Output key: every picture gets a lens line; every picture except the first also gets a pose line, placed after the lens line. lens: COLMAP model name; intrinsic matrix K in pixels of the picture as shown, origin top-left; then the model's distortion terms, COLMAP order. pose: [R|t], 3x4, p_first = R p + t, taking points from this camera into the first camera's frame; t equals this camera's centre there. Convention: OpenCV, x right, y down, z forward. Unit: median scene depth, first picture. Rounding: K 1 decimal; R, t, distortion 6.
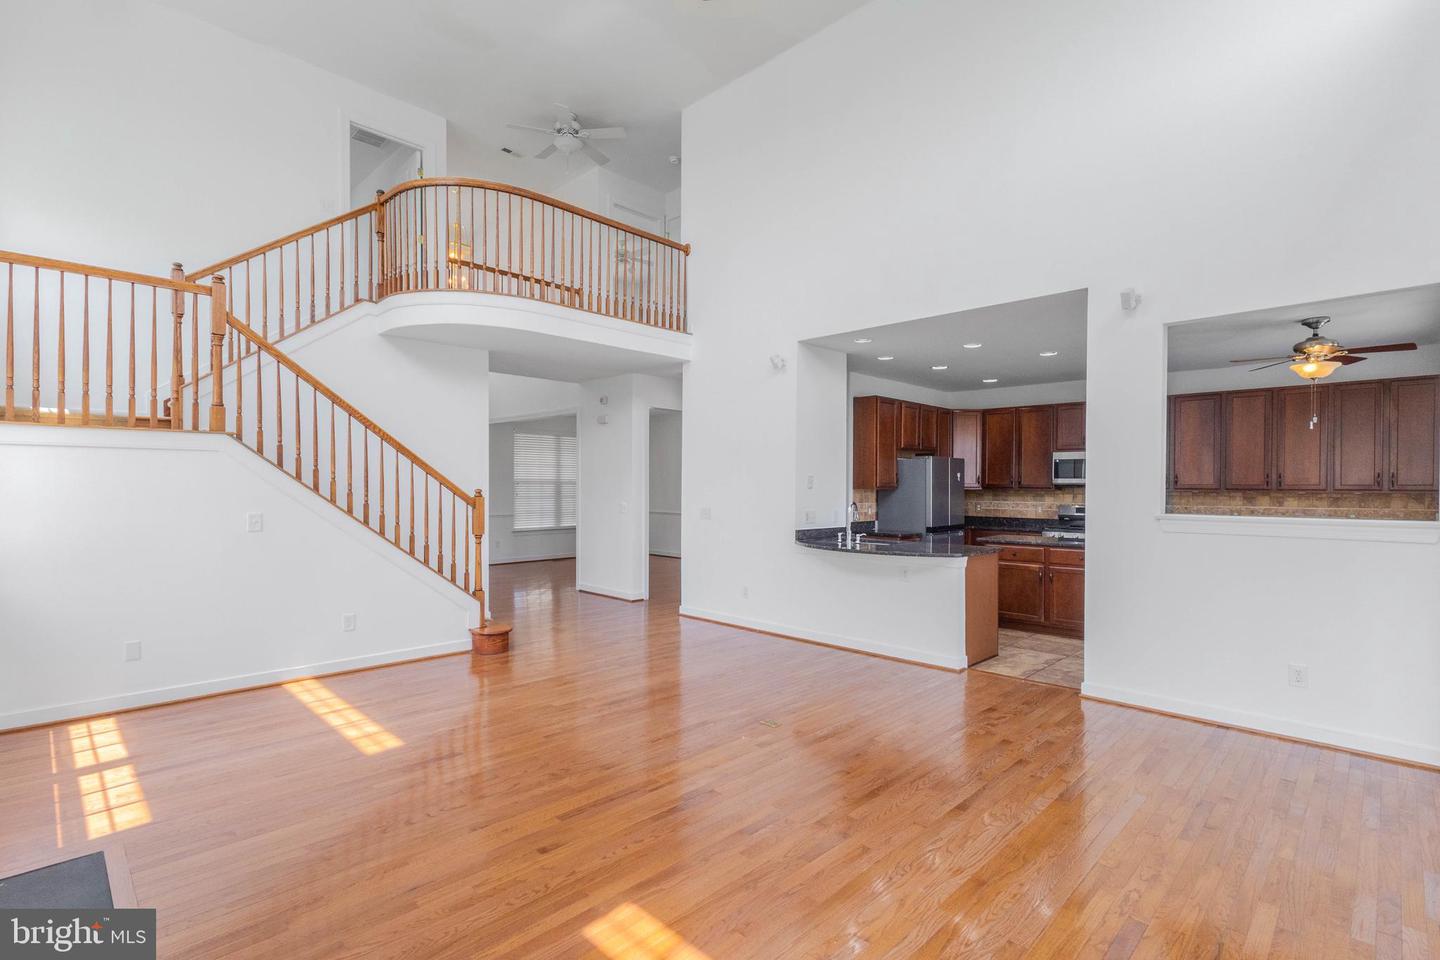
lens RADIAL K [[674.3, 0, 725.8], [0, 674.3, 491.1], [0, 0, 1]] dist [0.010491, 0.001293]
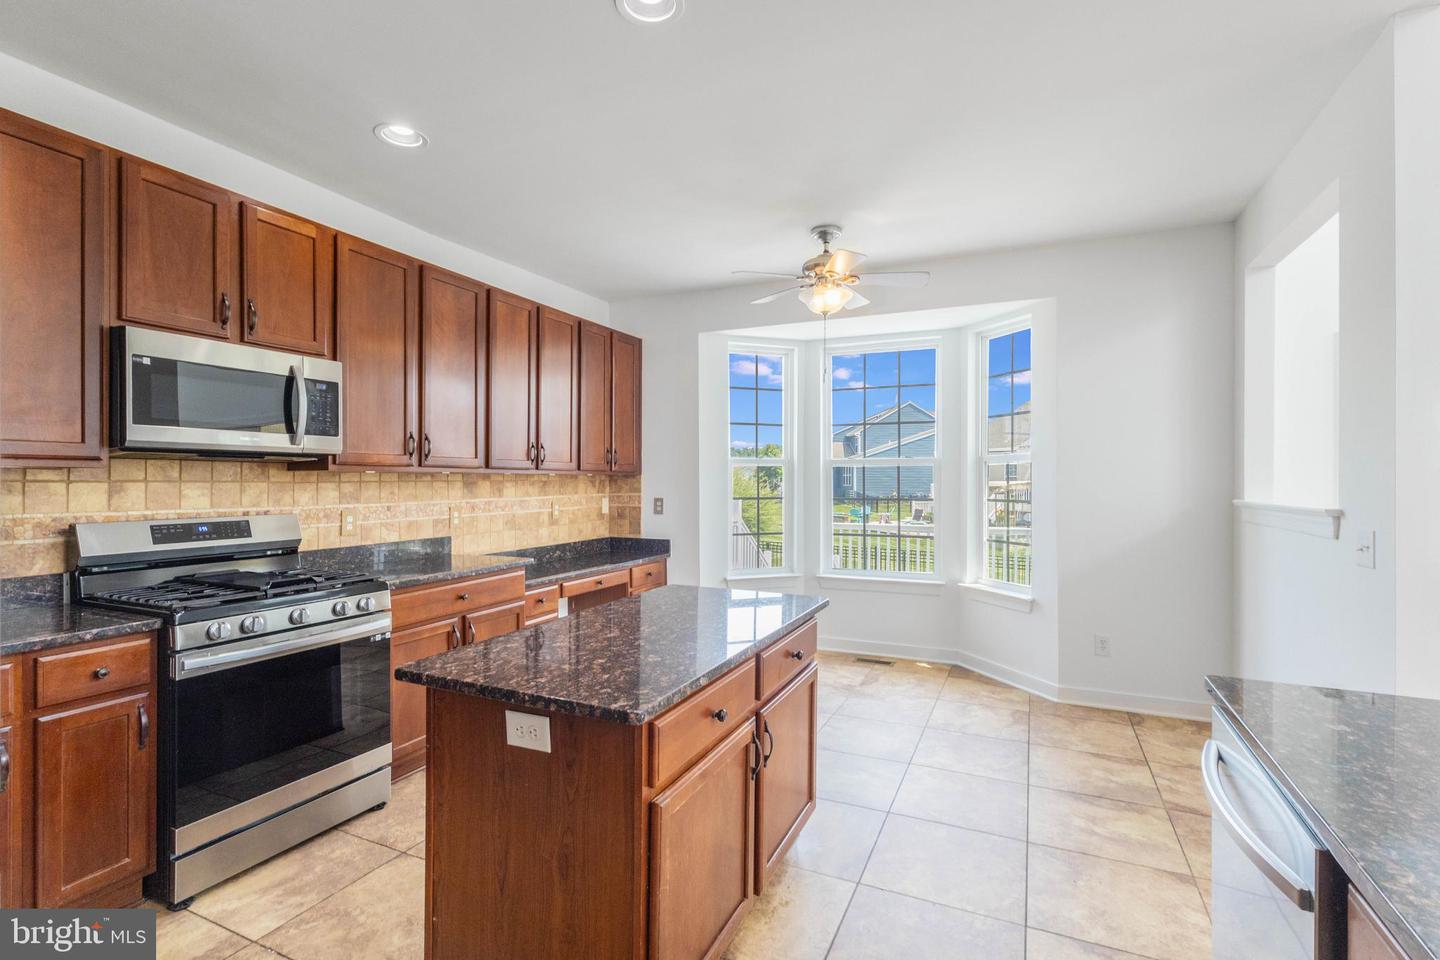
lens RADIAL K [[674.3, 0, 721.4], [0, 674.3, 477.8], [0, 0, 1]] dist [0.010491, 0.001293]
pose [[-0.340235, -0.009317, 0.940294, 0.150919], [-0.004117, 0.999956, 0.008419, -0.000682], [-0.940331, -0.001007, -0.340259, 0.875963]]
